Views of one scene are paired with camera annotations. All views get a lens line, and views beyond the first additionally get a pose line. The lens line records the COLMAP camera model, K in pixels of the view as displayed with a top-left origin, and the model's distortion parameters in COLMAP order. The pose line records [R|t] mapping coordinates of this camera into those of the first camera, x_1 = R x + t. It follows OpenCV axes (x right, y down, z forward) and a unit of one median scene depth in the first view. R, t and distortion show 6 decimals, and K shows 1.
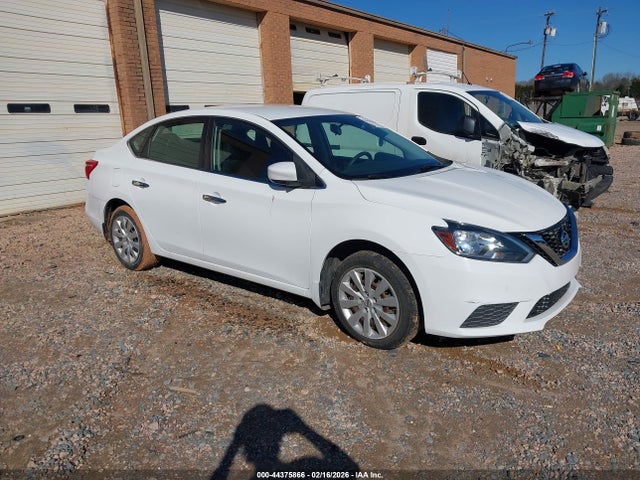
lens RADIAL K [[497.4, 0, 319.9], [0, 497.4, 236.2], [0, 0, 1]] dist [0.002372, -0.003726]
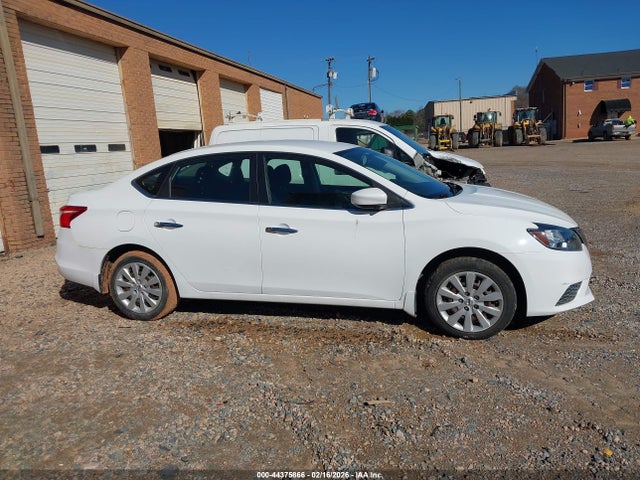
lens RADIAL K [[497.4, 0, 321.4], [0, 497.4, 241.1], [0, 0, 1]] dist [0.002372, -0.003726]
pose [[0.919721, -0.099368, 0.379790, -0.451899], [0.122338, 0.991807, -0.036765, -0.004351], [-0.373025, 0.080276, 0.924342, 0.022820]]
